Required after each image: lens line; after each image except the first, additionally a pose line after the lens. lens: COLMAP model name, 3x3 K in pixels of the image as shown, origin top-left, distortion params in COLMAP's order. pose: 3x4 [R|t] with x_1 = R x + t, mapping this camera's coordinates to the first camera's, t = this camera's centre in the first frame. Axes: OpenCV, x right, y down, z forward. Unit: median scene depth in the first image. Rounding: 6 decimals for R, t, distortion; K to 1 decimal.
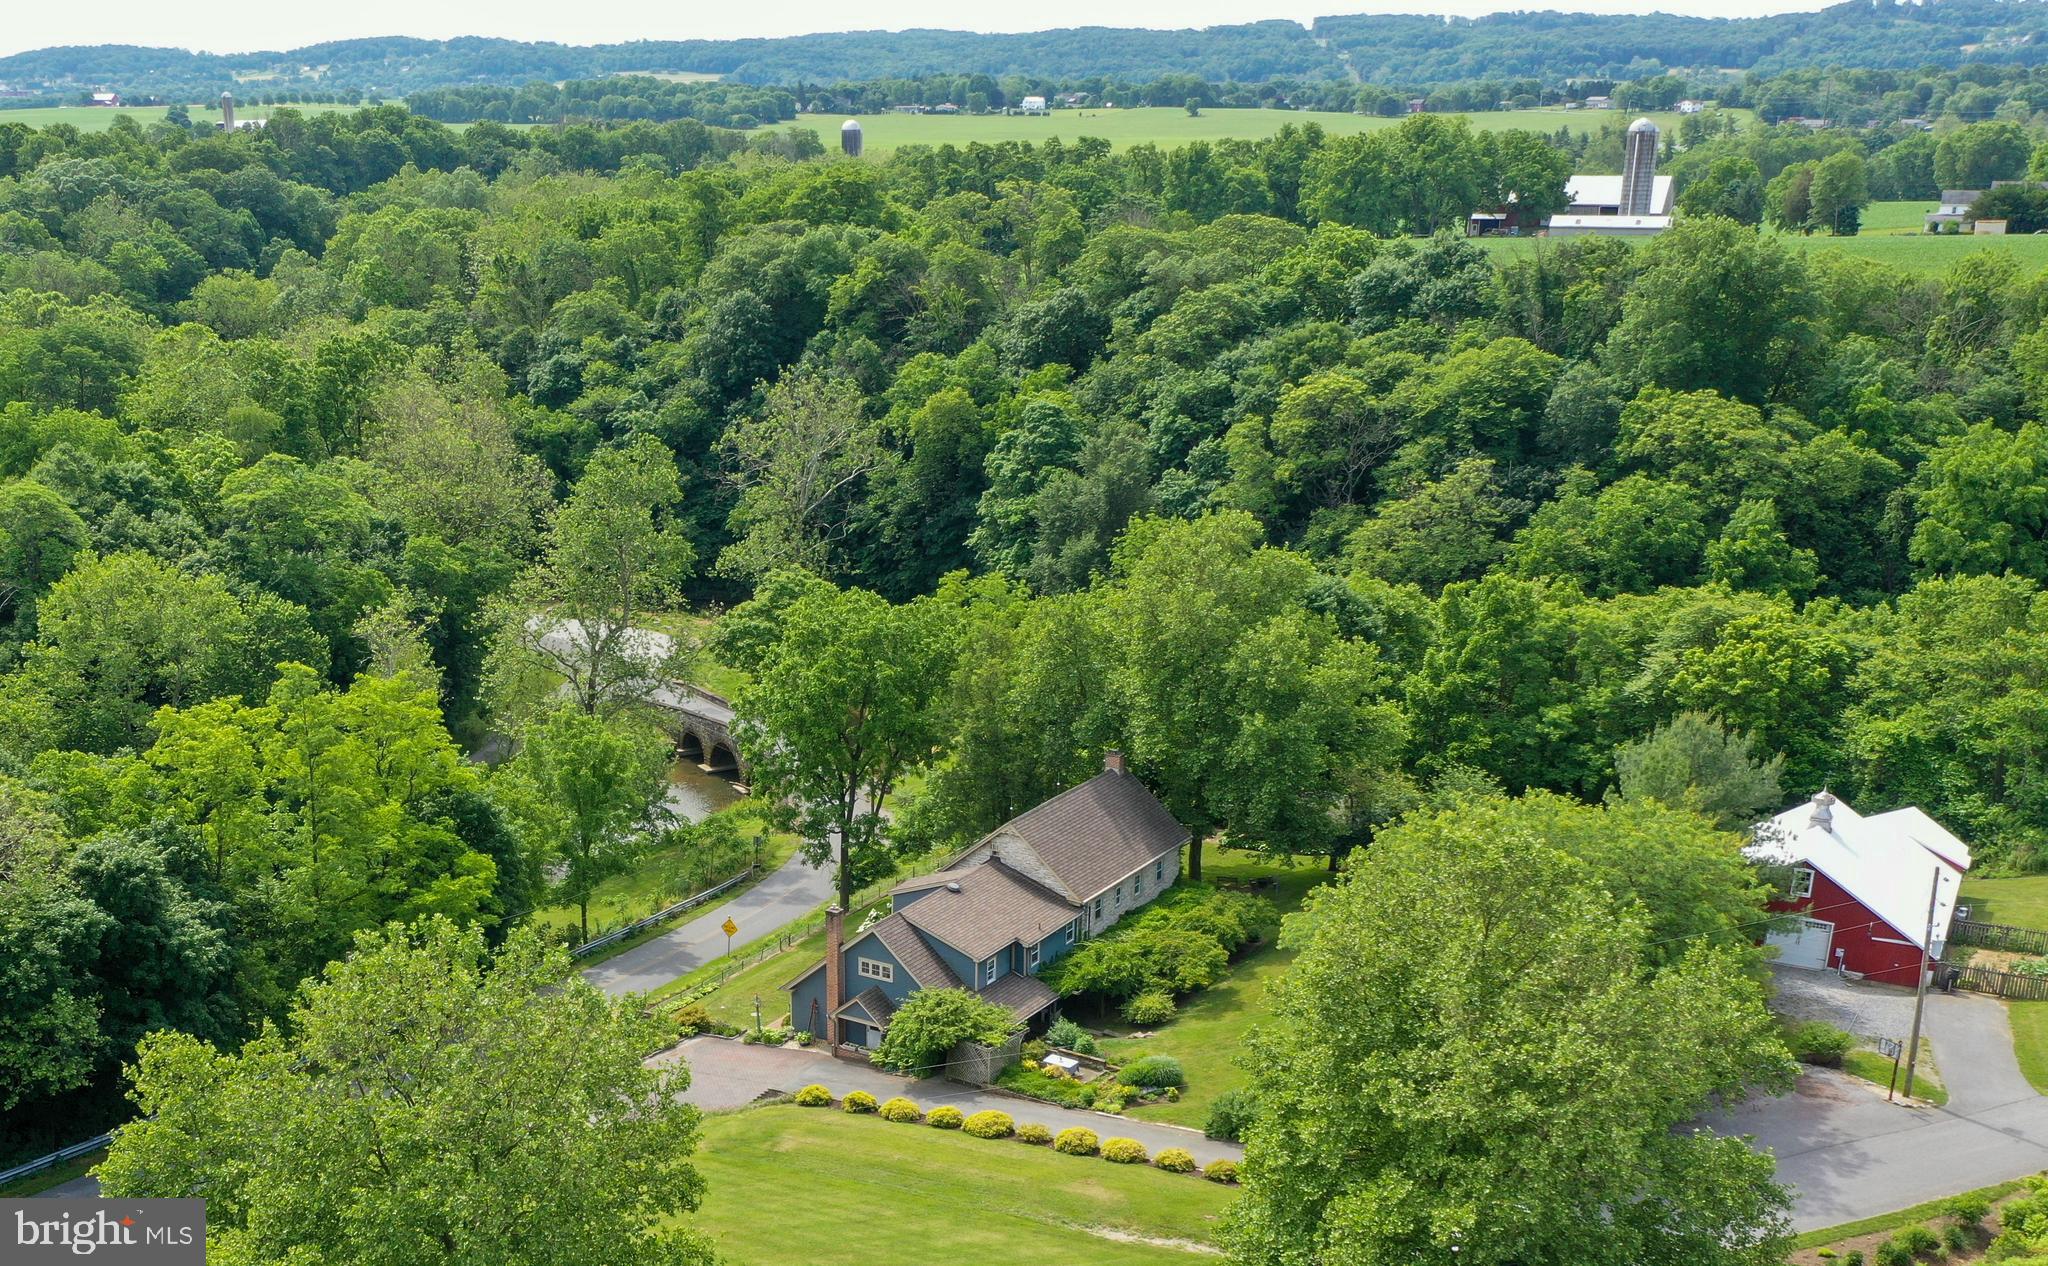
lens RADIAL K [[2206.8, 0, 729.6], [0, 2206.8, 882.3], [0, 0, 1]] dist [-0.003703, -0.000334]
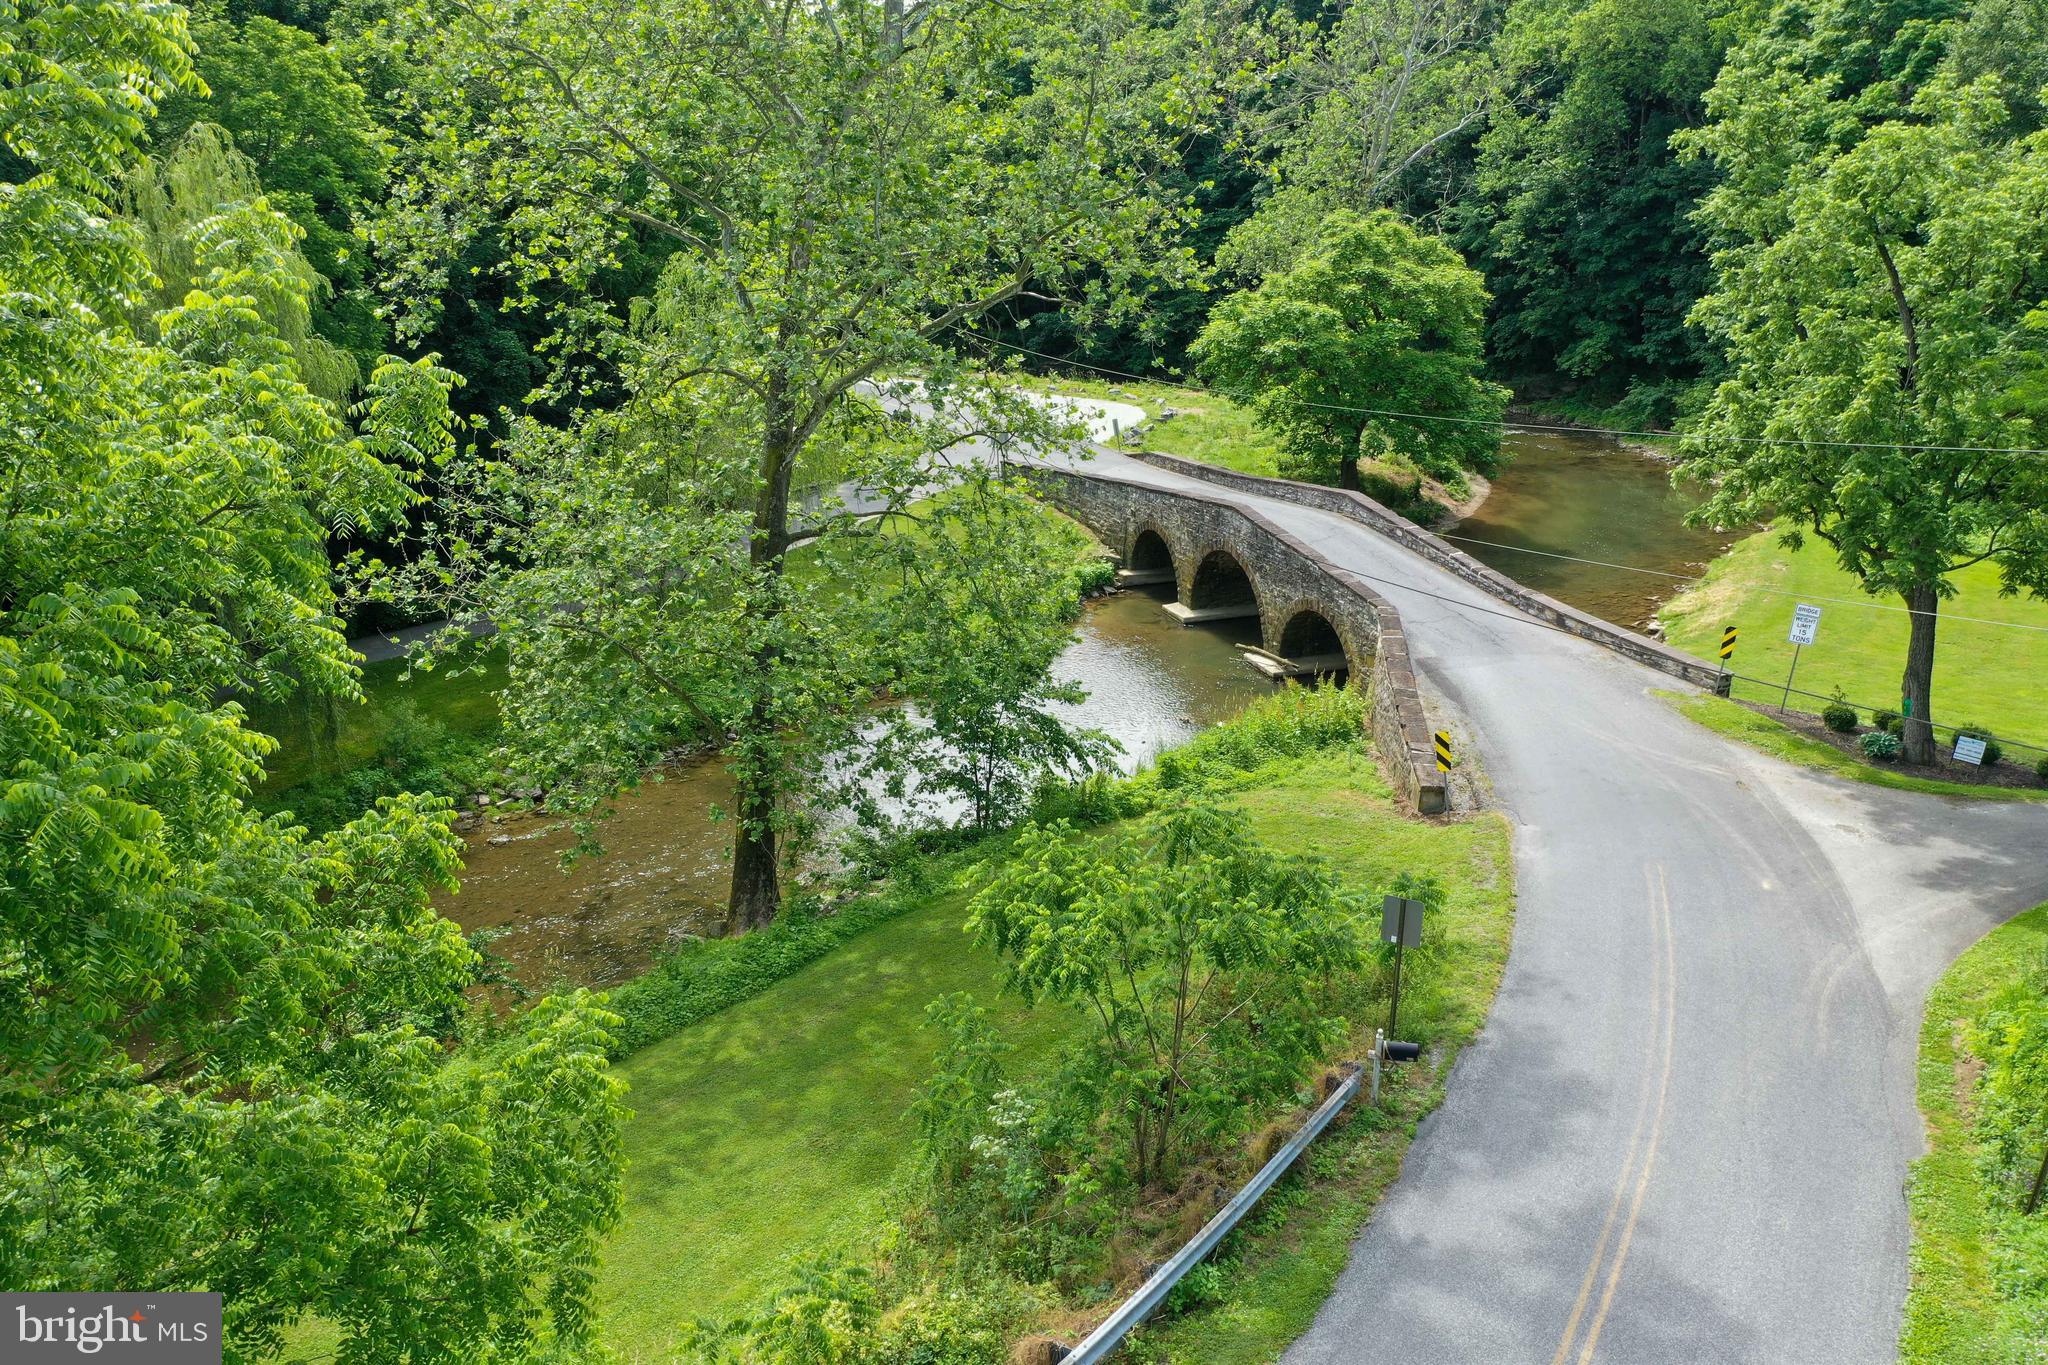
lens RADIAL K [[1594.5, 0, 1020.0], [0, 1594.5, 670.6], [0, 0, 1]] dist [-0.010535, 0.001392]
pose [[0.992551, 0.039596, -0.115216, -0.010034], [-0.043322, 0.998610, -0.030019, -0.053478], [0.113867, 0.034787, 0.992887, 1.252086]]
